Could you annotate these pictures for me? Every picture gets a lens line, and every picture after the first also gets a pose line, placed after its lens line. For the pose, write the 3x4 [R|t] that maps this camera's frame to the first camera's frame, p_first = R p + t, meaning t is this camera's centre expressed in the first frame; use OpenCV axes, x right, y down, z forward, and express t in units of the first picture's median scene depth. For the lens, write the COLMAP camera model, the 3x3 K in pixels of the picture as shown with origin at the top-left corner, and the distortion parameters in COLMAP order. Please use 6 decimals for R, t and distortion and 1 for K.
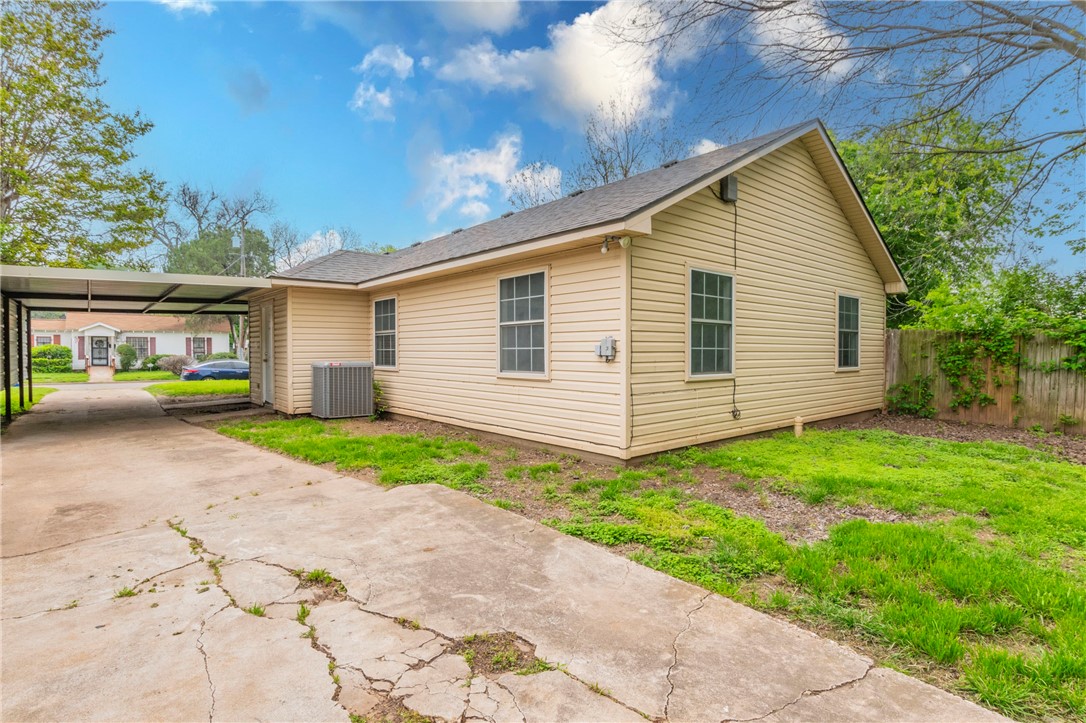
lens RADIAL K [[535.2, 0, 543.0], [0, 535.2, 361.5], [0, 0, 1]] dist [-0.000082, -0.000014]
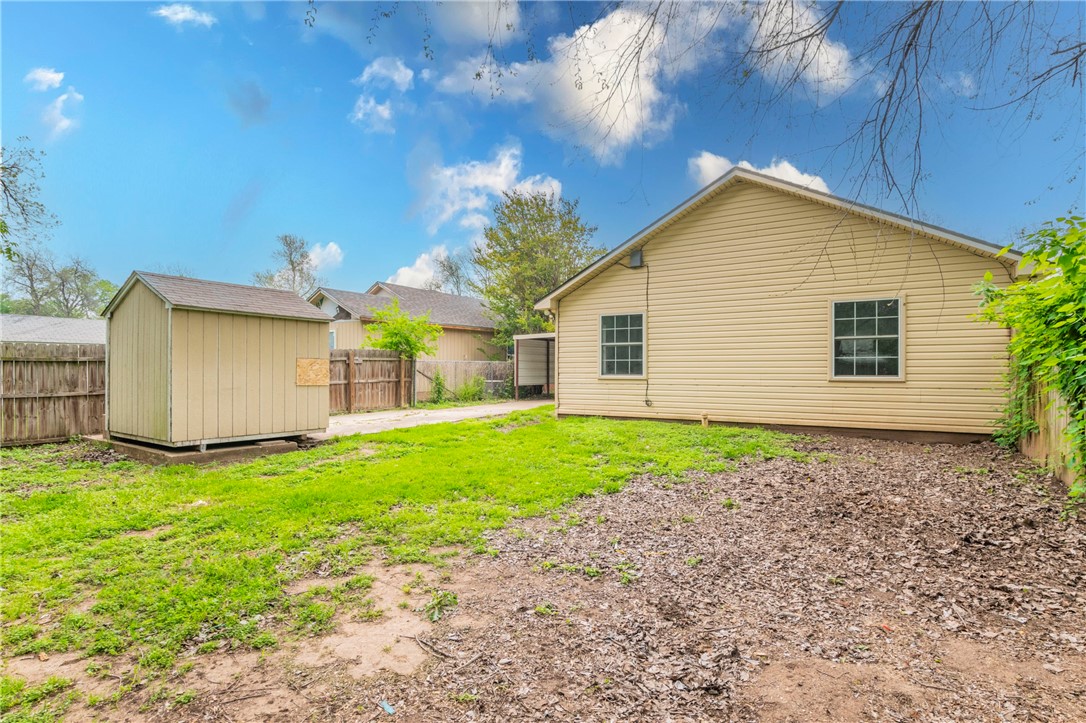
lens RADIAL K [[535.2, 0, 543.0], [0, 535.2, 361.5], [0, 0, 1]] dist [-0.000082, -0.000014]
pose [[0.287253, -0.004412, -0.957845, 1.742843], [-0.011704, 0.999899, -0.008116, -0.003467], [0.957783, 0.013542, 0.287172, 0.274356]]
